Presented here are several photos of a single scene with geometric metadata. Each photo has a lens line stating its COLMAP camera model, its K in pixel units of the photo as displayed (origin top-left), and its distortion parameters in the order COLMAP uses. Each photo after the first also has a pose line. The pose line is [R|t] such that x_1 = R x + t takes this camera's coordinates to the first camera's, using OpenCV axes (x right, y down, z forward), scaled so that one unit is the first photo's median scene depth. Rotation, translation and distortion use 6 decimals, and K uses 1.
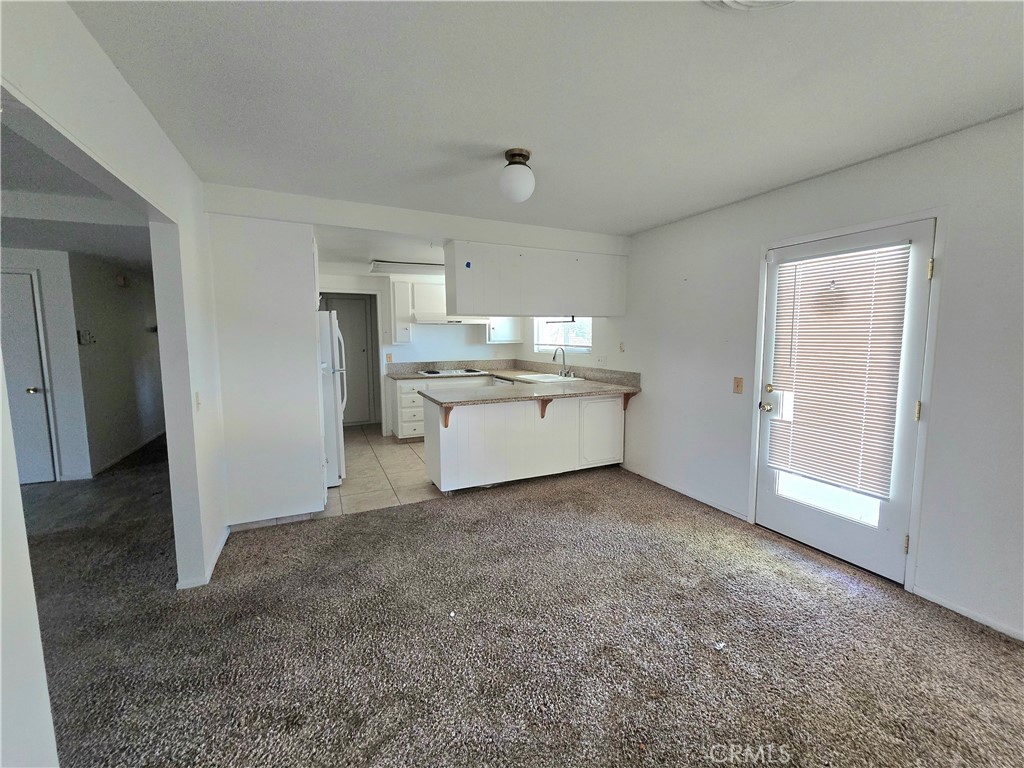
lens RADIAL K [[416.1, 0, 513.5], [0, 416.1, 379.9], [0, 0, 1]] dist [-0.001310, 0.000261]
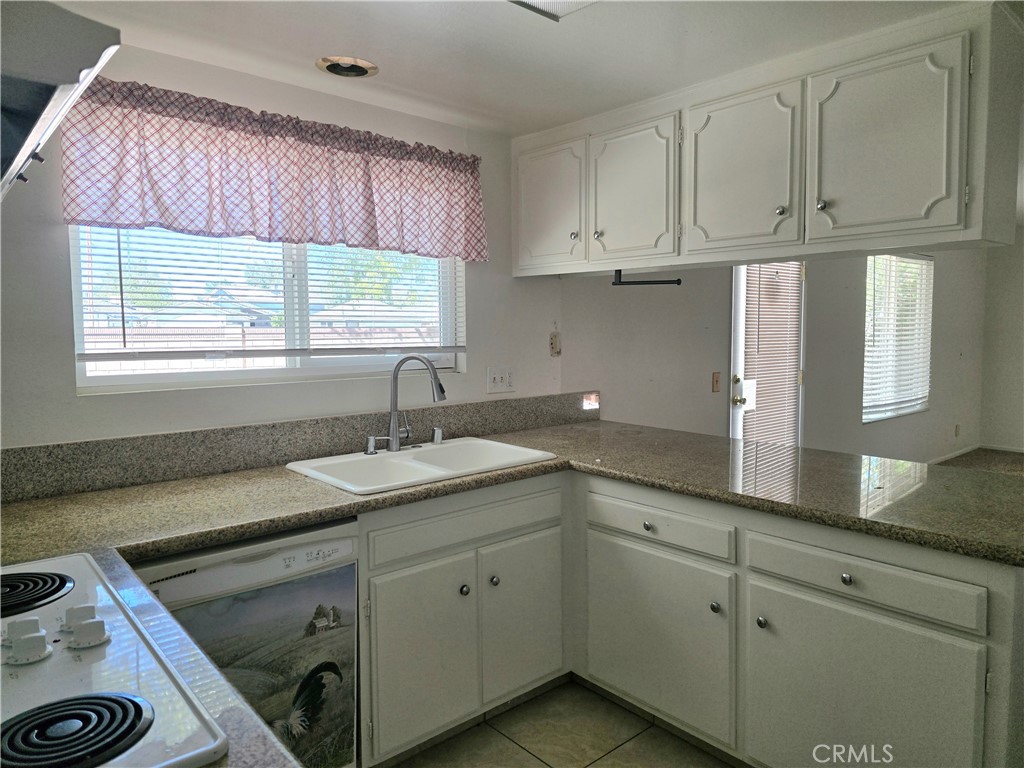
lens RADIAL K [[681.2, 0, 509.1], [0, 681.2, 364.4], [0, 0, 1]] dist [0.049937, -0.002547]
pose [[-0.278247, -0.046743, 0.959372, -0.339435], [0.104366, 0.991430, 0.078574, -0.089868], [-0.954823, 0.121989, -0.270984, 0.930387]]
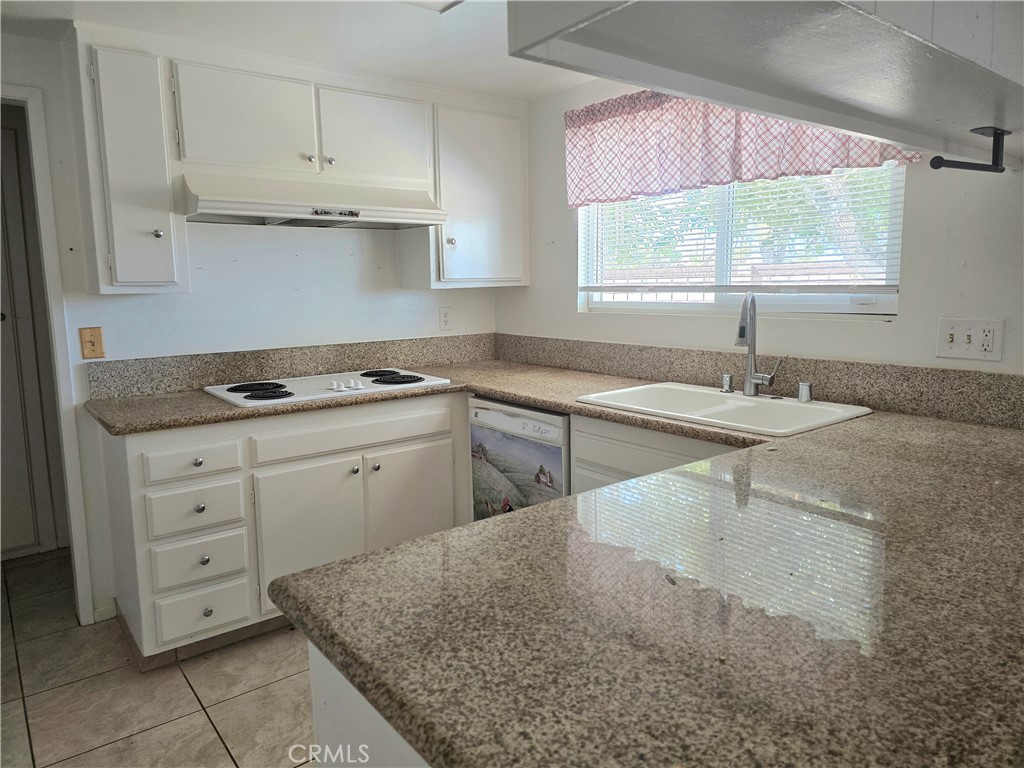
lens RADIAL K [[681.2, 0, 480.6], [0, 681.2, 370.9], [0, 0, 1]] dist [0.049937, -0.002547]
pose [[0.980285, -0.037751, 0.193948, -0.137439], [0.032717, 0.999041, 0.029094, -0.039754], [-0.194861, -0.022175, 0.980580, 0.505363]]
